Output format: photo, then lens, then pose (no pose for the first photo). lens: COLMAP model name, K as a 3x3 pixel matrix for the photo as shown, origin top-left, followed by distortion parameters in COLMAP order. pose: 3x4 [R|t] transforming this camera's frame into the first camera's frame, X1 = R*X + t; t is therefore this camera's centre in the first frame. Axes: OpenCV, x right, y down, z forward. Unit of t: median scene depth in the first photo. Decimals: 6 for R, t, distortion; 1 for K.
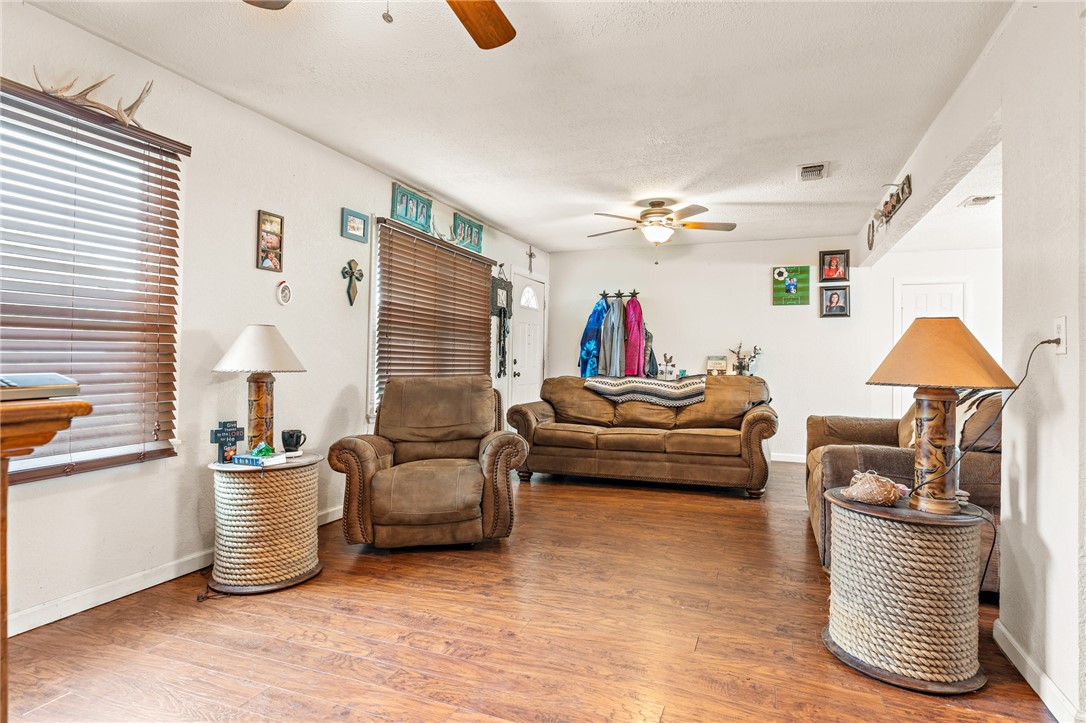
lens RADIAL K [[592.9, 0, 544.9], [0, 592.9, 358.6], [0, 0, 1]] dist [-0.001624, -0.000093]
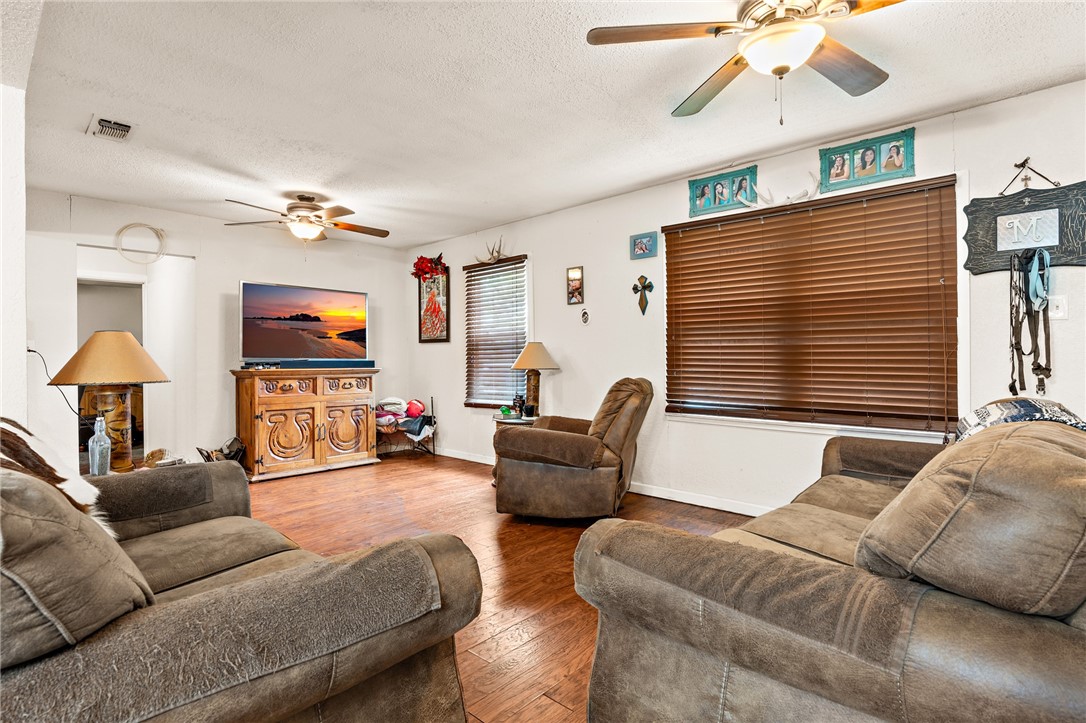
lens RADIAL K [[547.9, 0, 544.7], [0, 547.9, 359.5], [0, 0, 1]] dist [-0.003033, 0.001884]
pose [[-0.378694, 0.001456, -0.925521, 0.749934], [0.011492, 0.999929, -0.003129, -0.000348], [0.925451, -0.011821, -0.378684, 1.231392]]
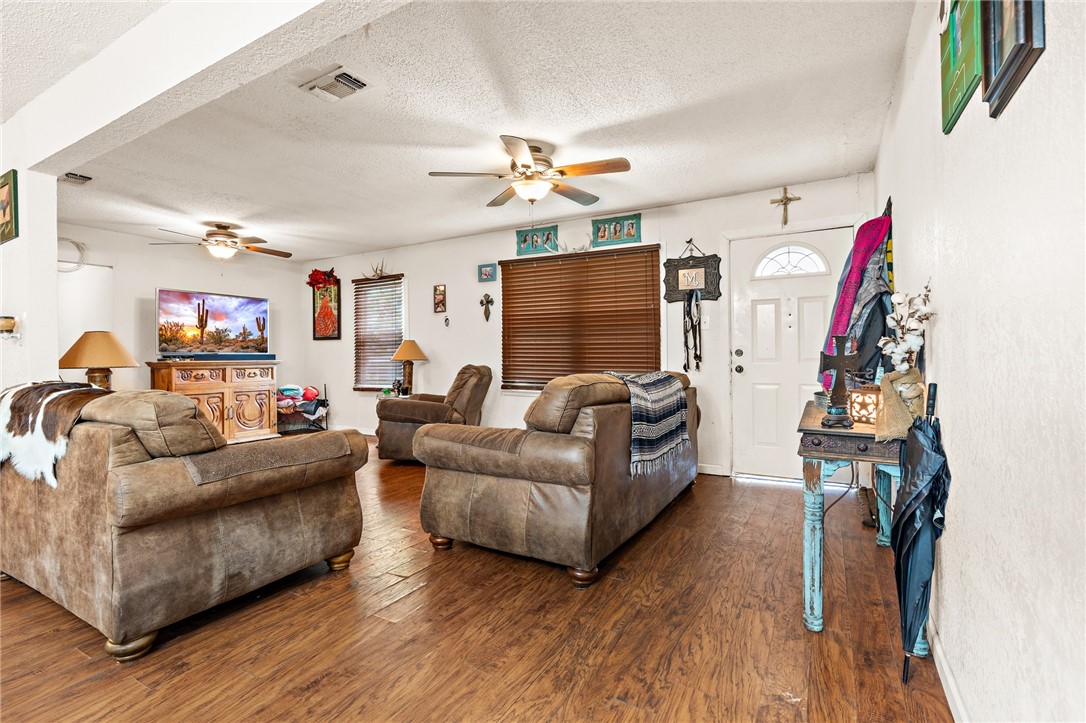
lens RADIAL K [[494.5, 0, 542.7], [0, 494.5, 353.1], [0, 0, 1]] dist [-0.004840, -0.000167]
pose [[-0.160796, -0.001932, -0.986986, 1.020747], [0.013851, 0.999895, -0.004214, 0.007566], [0.986891, -0.014348, -0.160752, 1.378929]]
